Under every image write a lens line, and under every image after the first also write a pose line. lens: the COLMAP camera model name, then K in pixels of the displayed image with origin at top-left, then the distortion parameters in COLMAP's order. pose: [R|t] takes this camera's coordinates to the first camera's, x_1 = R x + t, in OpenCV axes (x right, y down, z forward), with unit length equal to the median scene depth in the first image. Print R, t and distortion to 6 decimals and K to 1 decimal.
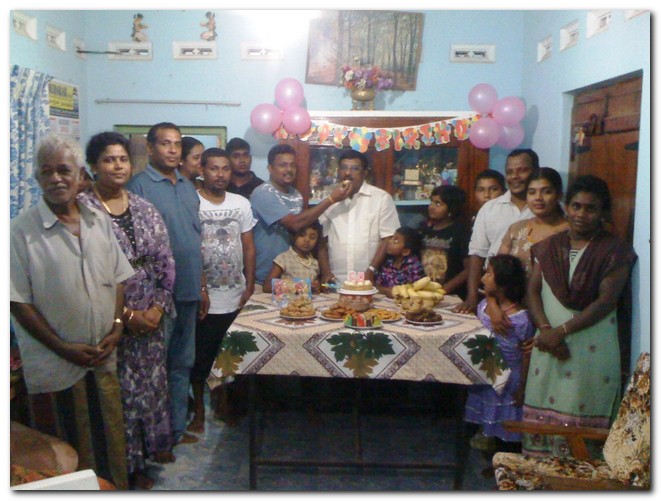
lens RADIAL K [[762.4, 0, 331.3], [0, 762.4, 227.5], [0, 0, 1]] dist [0.153654, -0.630775]
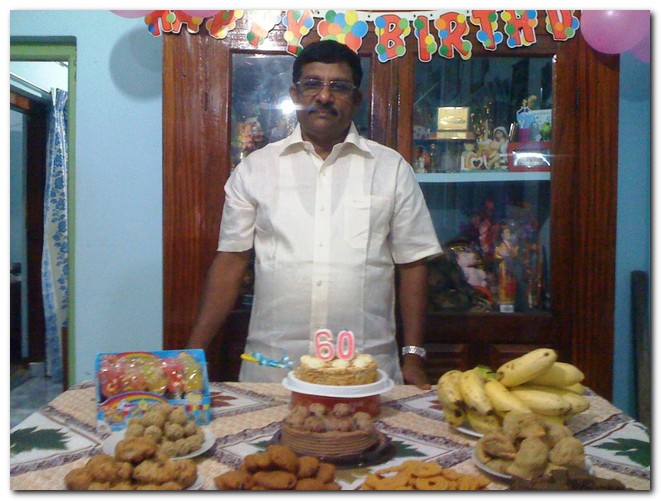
lens RADIAL K [[763.1, 0, 341.5], [0, 763.1, 233.2], [0, 0, 1]] dist [0.095716, -0.525454]
pose [[0.998811, 0.005136, 0.048479, 0.015956], [-0.002579, 0.998609, -0.052660, 0.026574], [-0.048682, 0.052472, 0.997435, 0.550316]]
